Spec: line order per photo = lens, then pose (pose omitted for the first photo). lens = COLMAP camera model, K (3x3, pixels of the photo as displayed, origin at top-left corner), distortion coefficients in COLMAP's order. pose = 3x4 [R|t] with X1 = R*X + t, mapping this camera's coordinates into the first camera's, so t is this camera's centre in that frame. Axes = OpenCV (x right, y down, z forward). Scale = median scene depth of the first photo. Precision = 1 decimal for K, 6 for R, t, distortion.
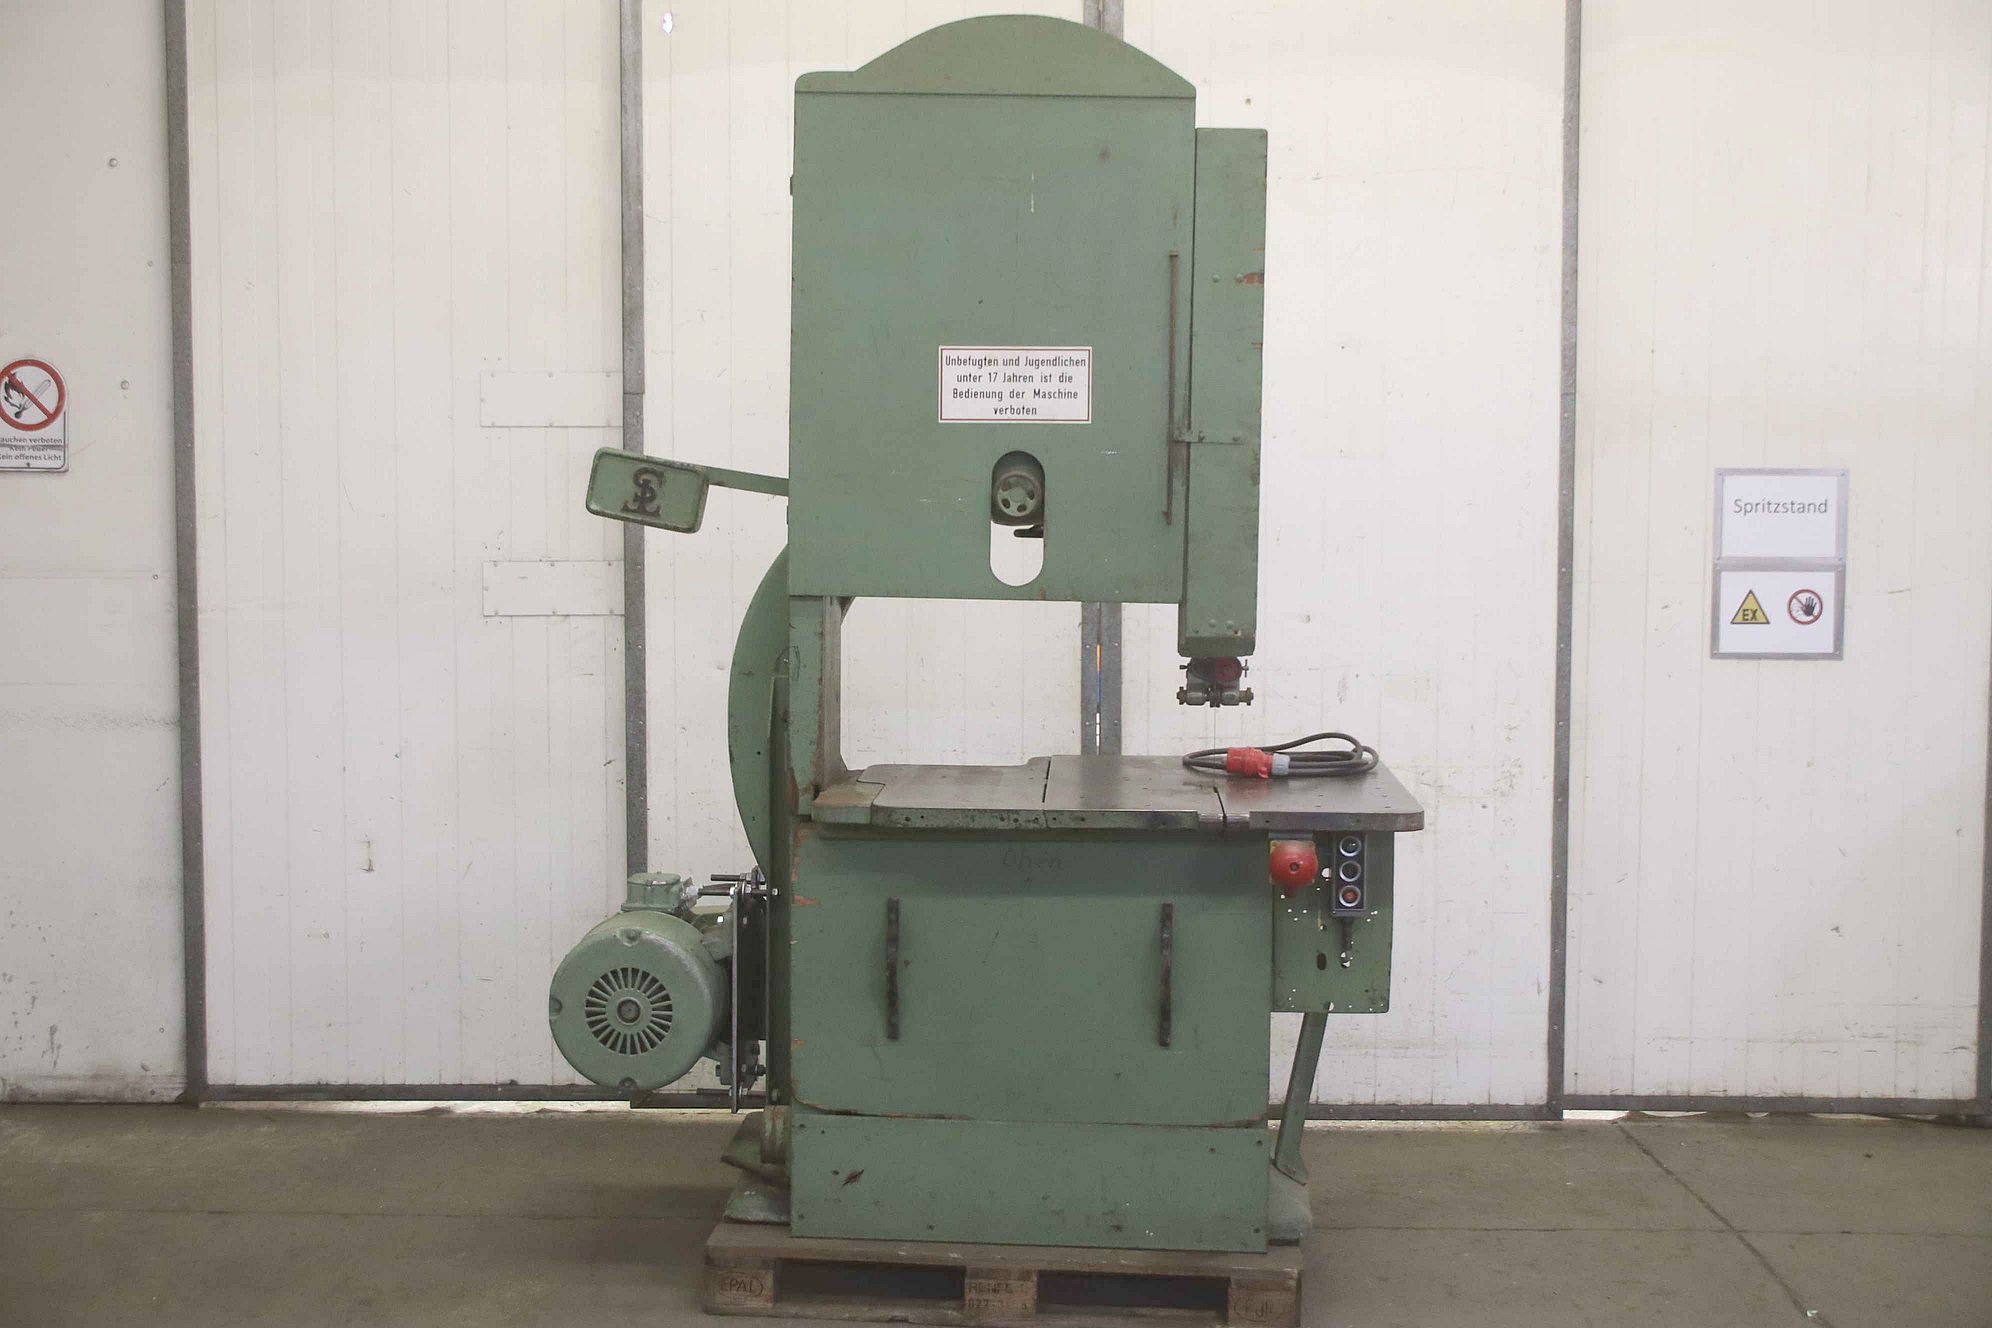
lens RADIAL K [[2313.9, 0, 996.0], [0, 2313.9, 664.0], [0, 0, 1]] dist [-0.069560, 0.273418]
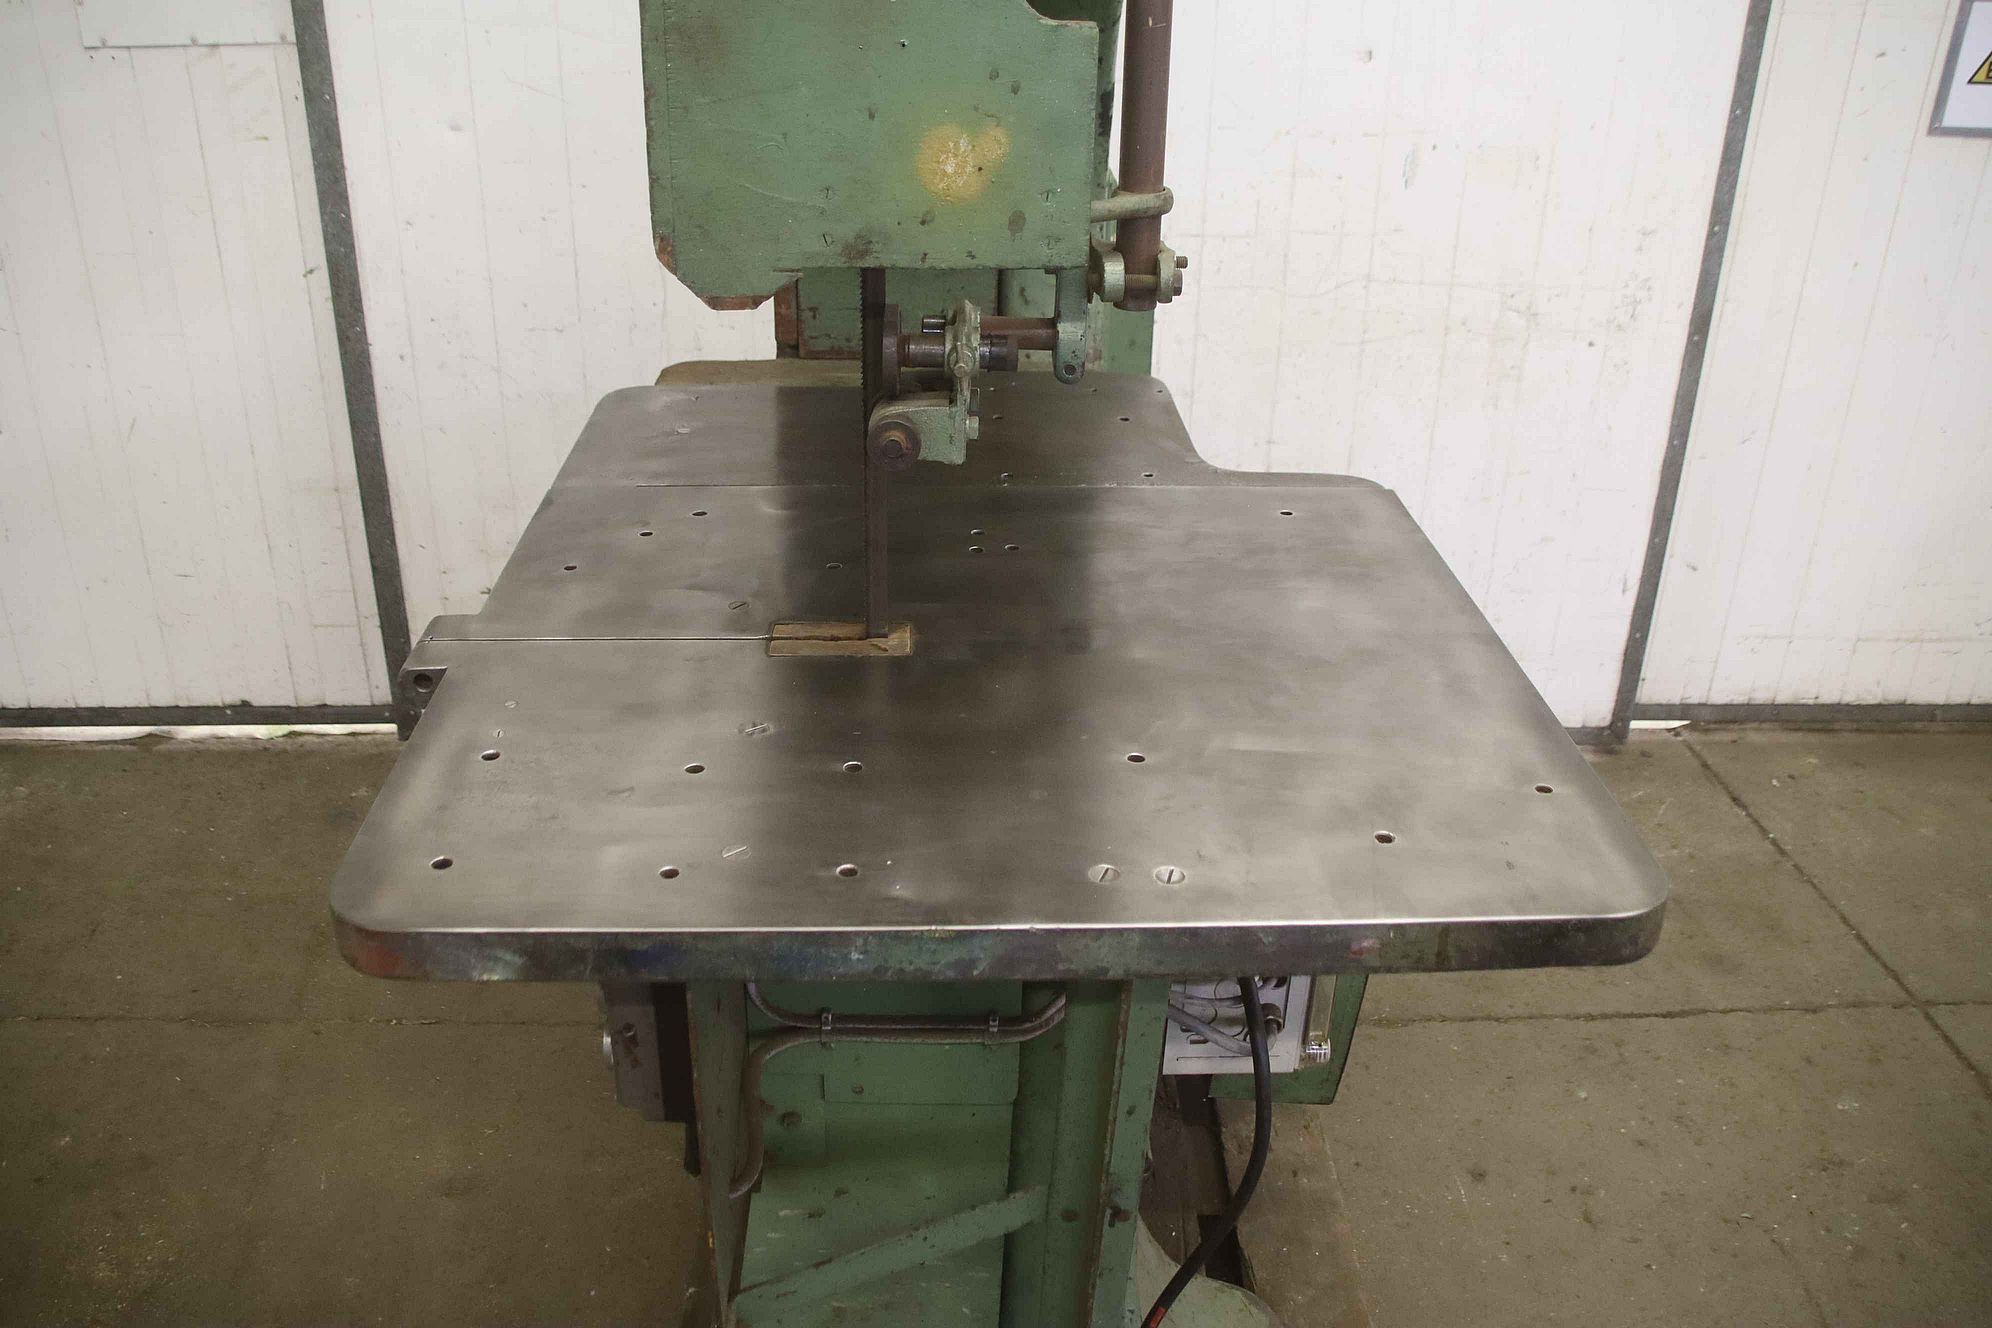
lens RADIAL K [[1661.6, 0, 992.7], [0, 1661.6, 658.9], [0, 0, 1]] dist [-0.155138, 0.114301]
pose [[0.998633, -0.007454, 0.051740, 0.005204], [-0.013074, 0.922710, 0.385274, -0.036641], [-0.050613, -0.385424, 0.921351, 0.518783]]
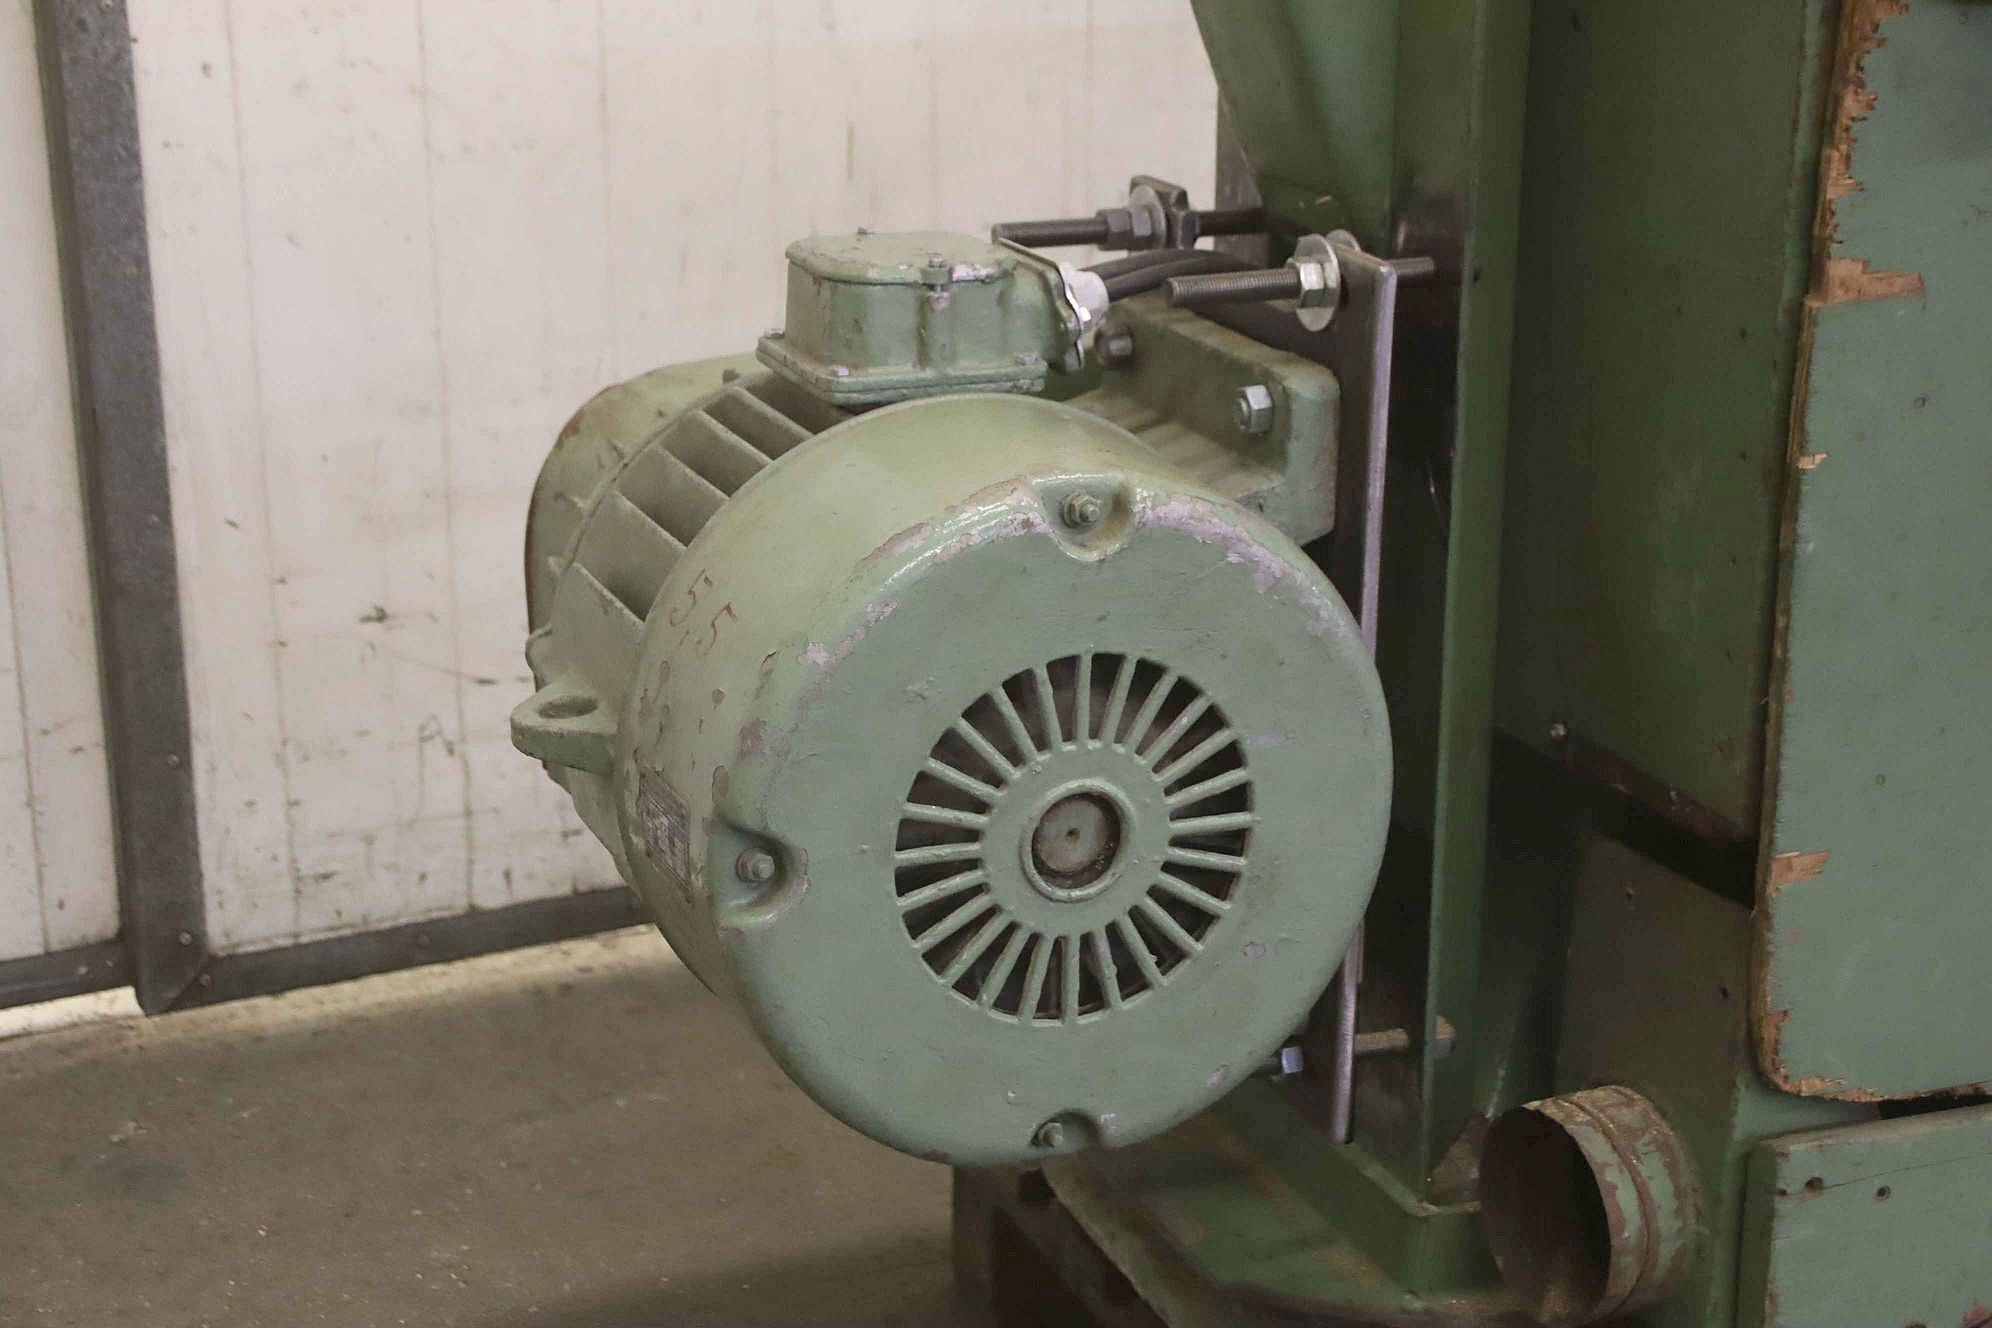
lens RADIAL K [[3217.3, 0, 996.0], [0, 3217.3, 664.0], [0, 0, 1]] dist [0.118204, -0.010565]
pose [[0.897149, -0.134506, 0.420751, -0.235658], [0.034402, 0.970895, 0.237023, 0.045377], [-0.440386, -0.198170, 0.875665, 0.573562]]
